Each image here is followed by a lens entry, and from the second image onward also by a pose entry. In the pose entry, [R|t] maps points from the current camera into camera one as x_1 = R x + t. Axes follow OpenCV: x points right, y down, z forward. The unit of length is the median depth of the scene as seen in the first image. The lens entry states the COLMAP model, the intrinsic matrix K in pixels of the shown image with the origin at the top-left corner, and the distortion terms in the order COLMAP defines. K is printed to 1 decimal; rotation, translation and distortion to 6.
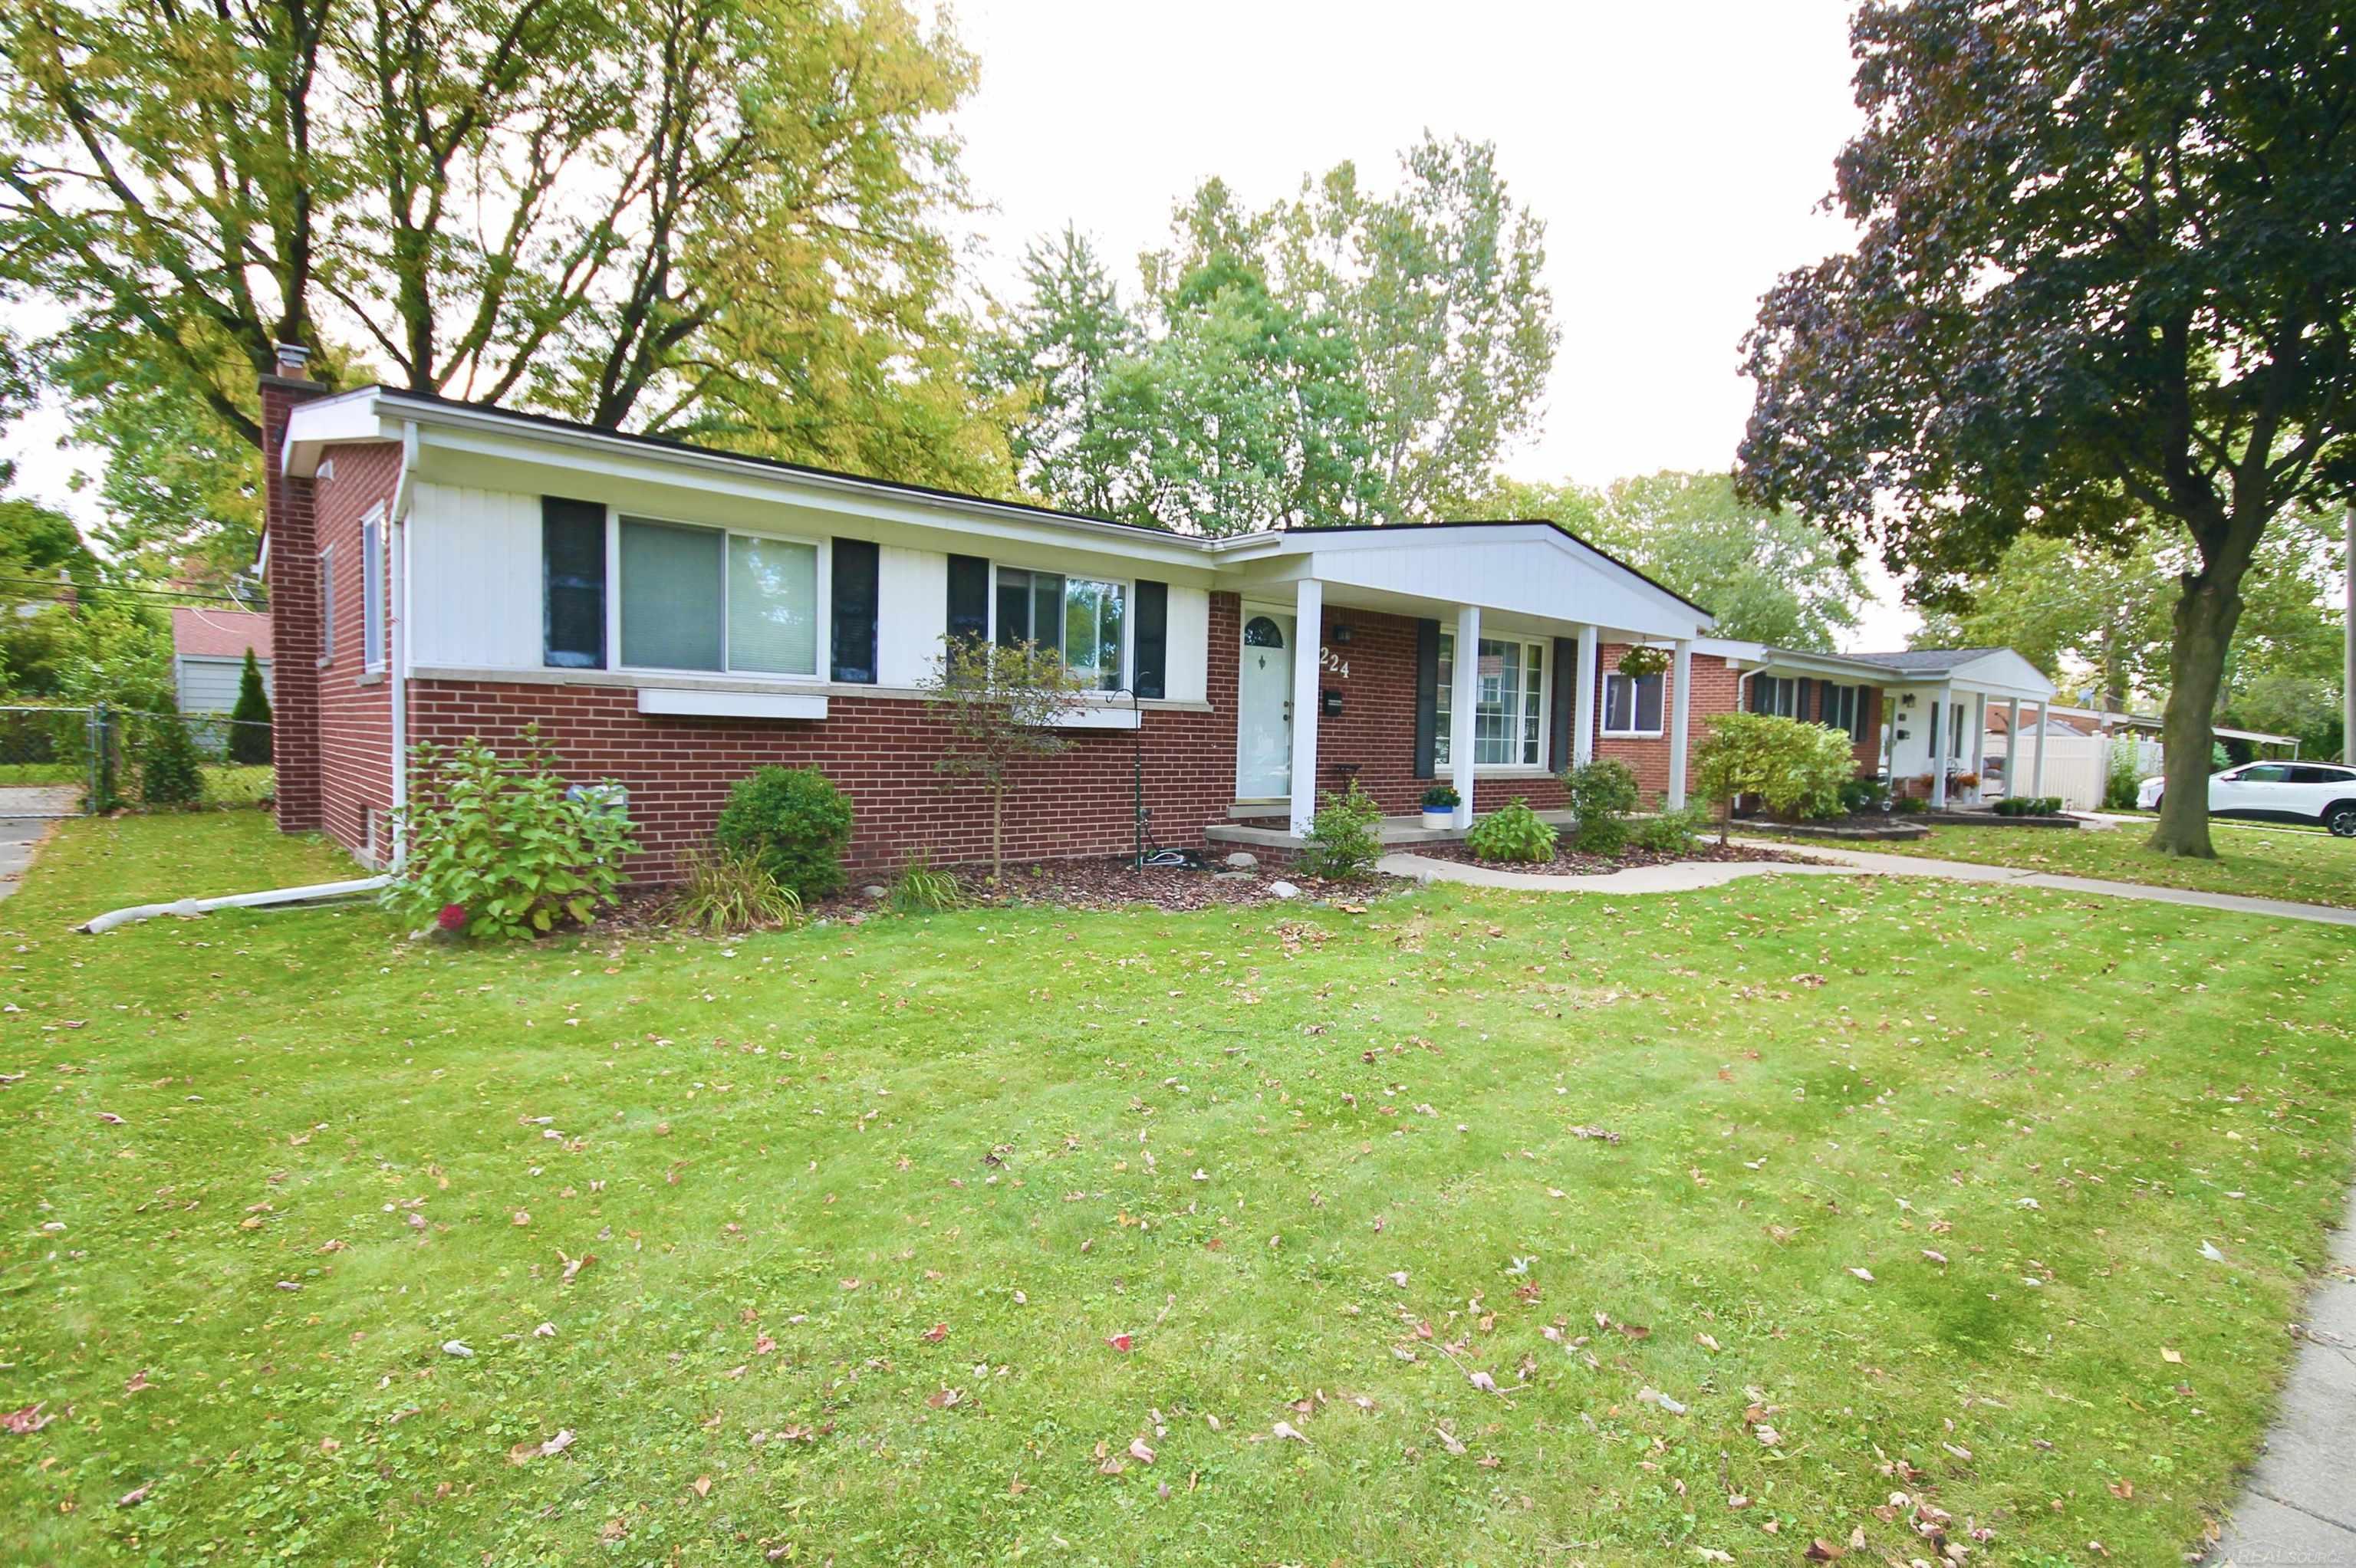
lens RADIAL K [[1099.9, 0, 1199.3], [0, 1099.9, 796.8], [0, 0, 1]] dist [-0.002931, -0.000406]
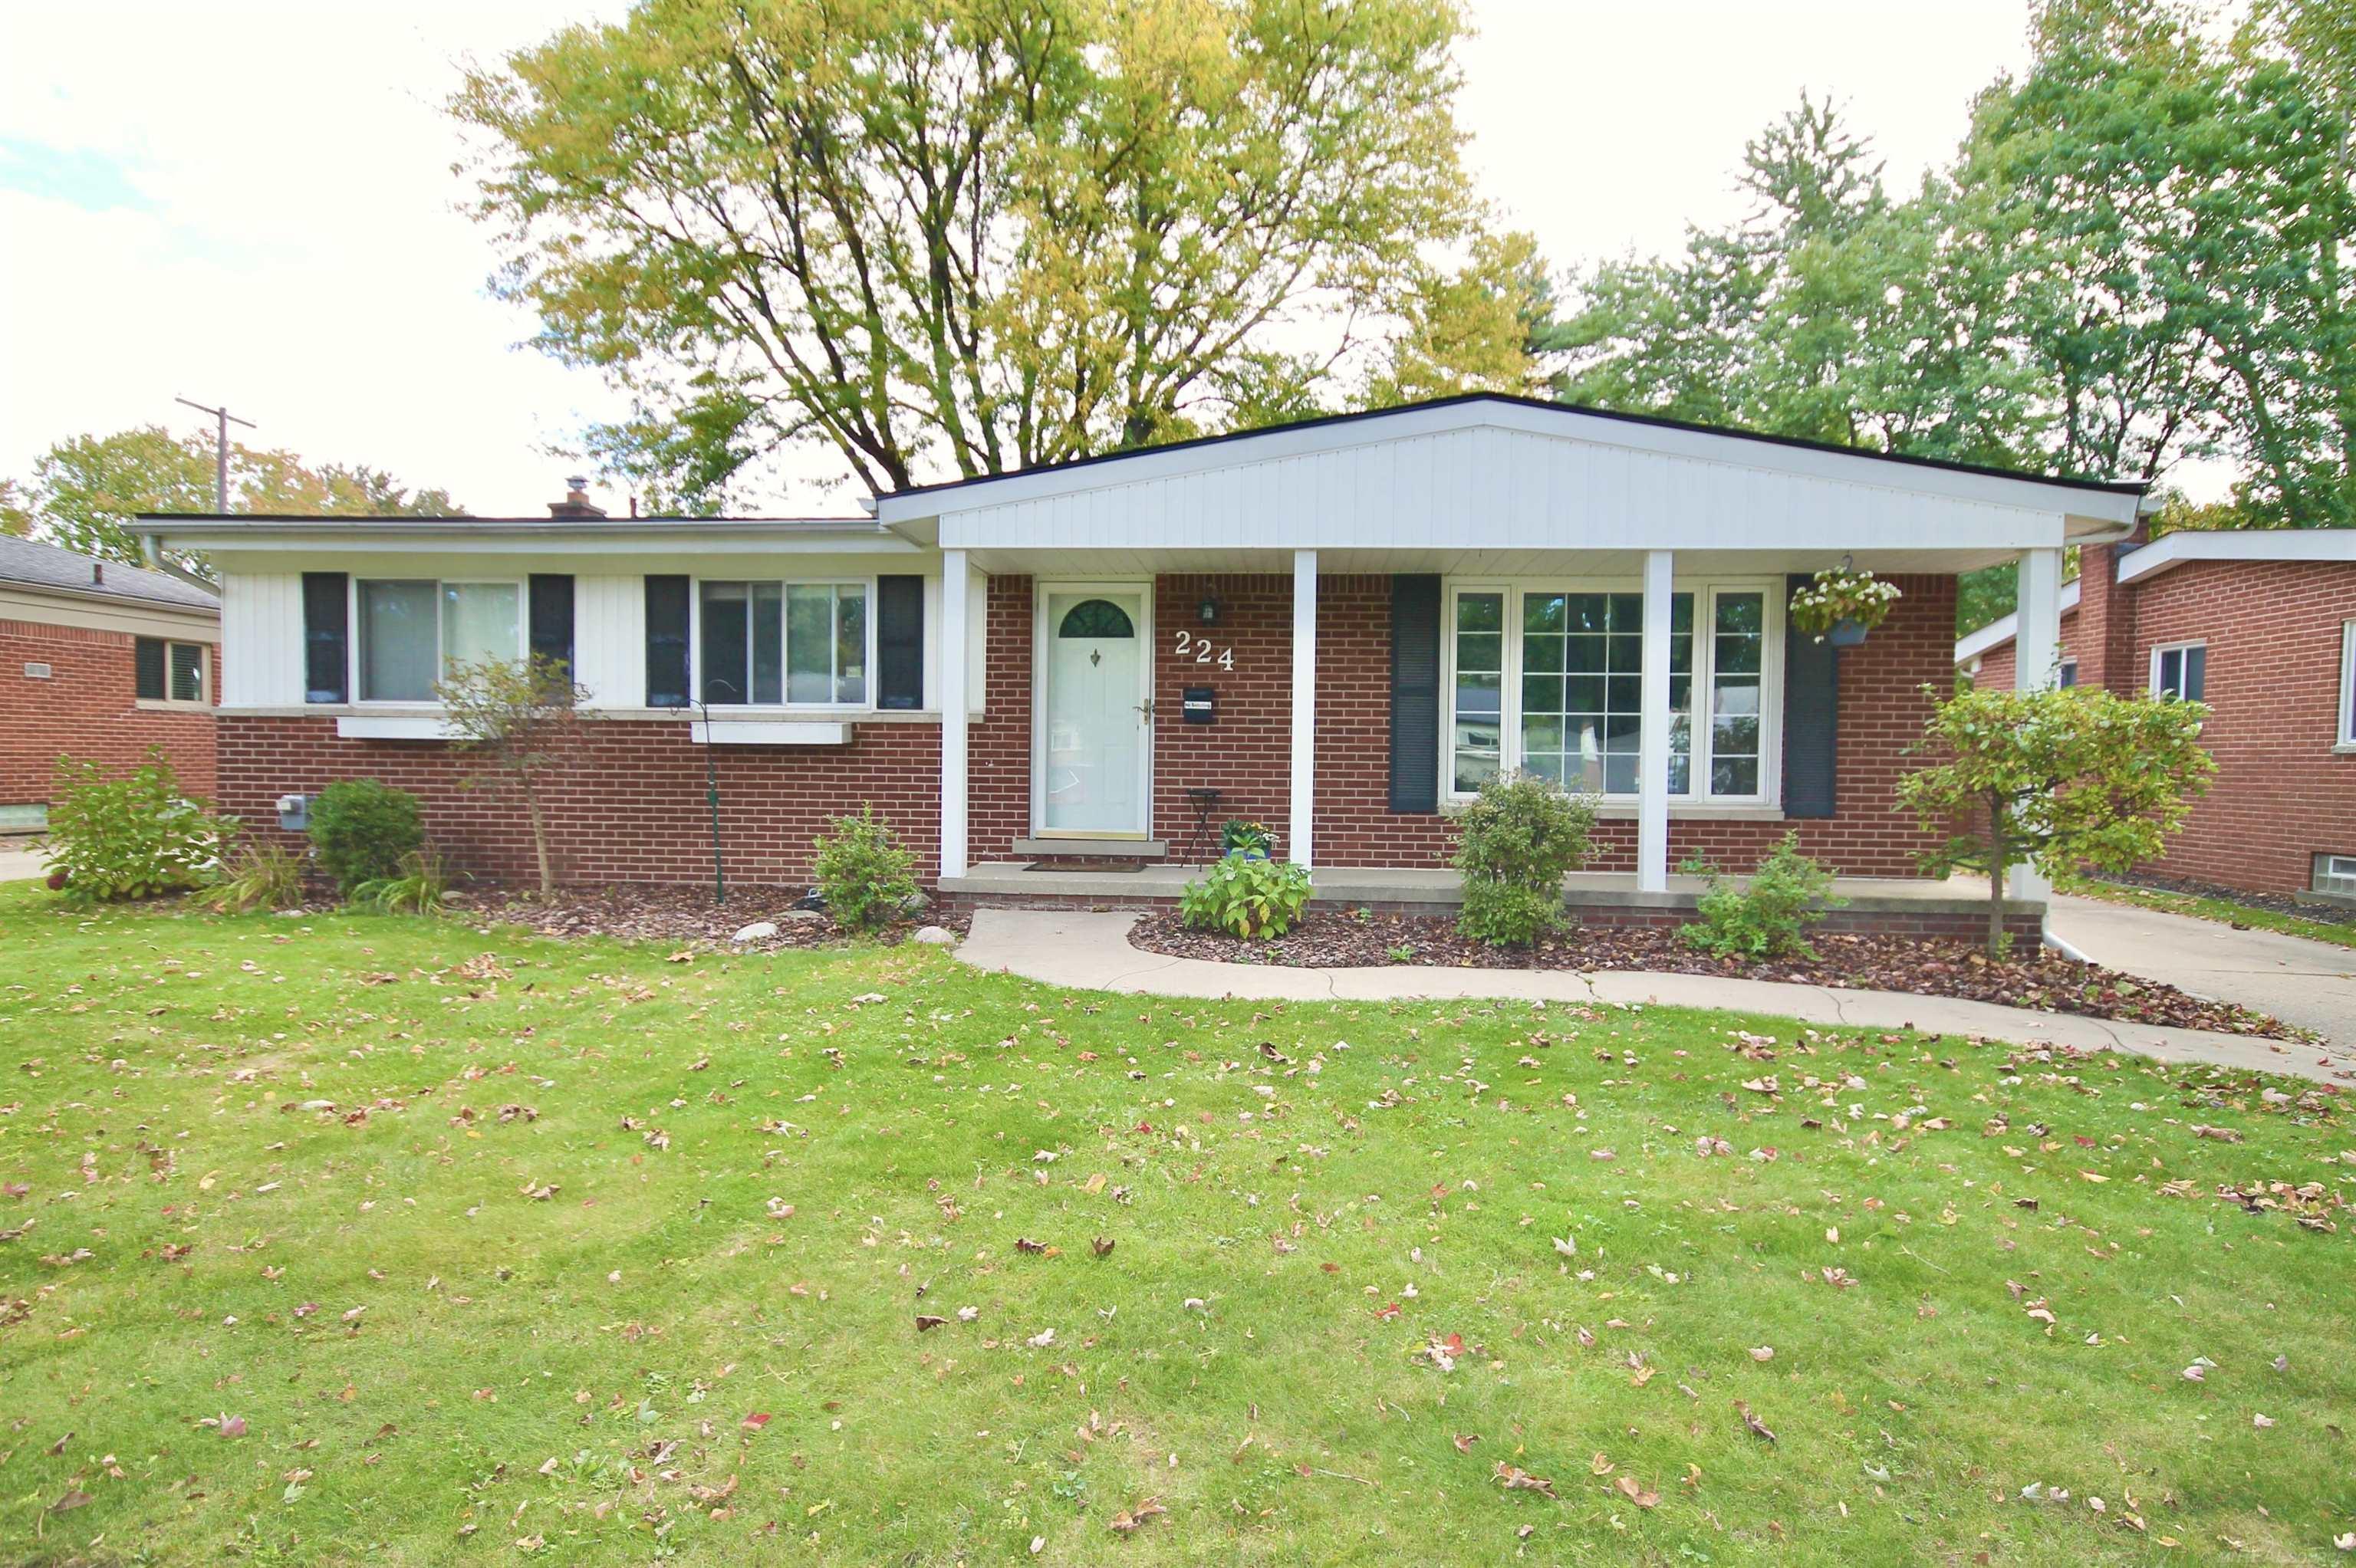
lens RADIAL K [[1088.2, 0, 1178.0], [0, 1088.2, 784.0], [0, 0, 1]] dist [0.001740, 0.000177]
pose [[0.724703, 0.000552, -0.689061, 0.723927], [-0.031748, 0.998964, -0.032590, -0.010064], [0.688330, 0.045495, 0.723970, 0.546728]]
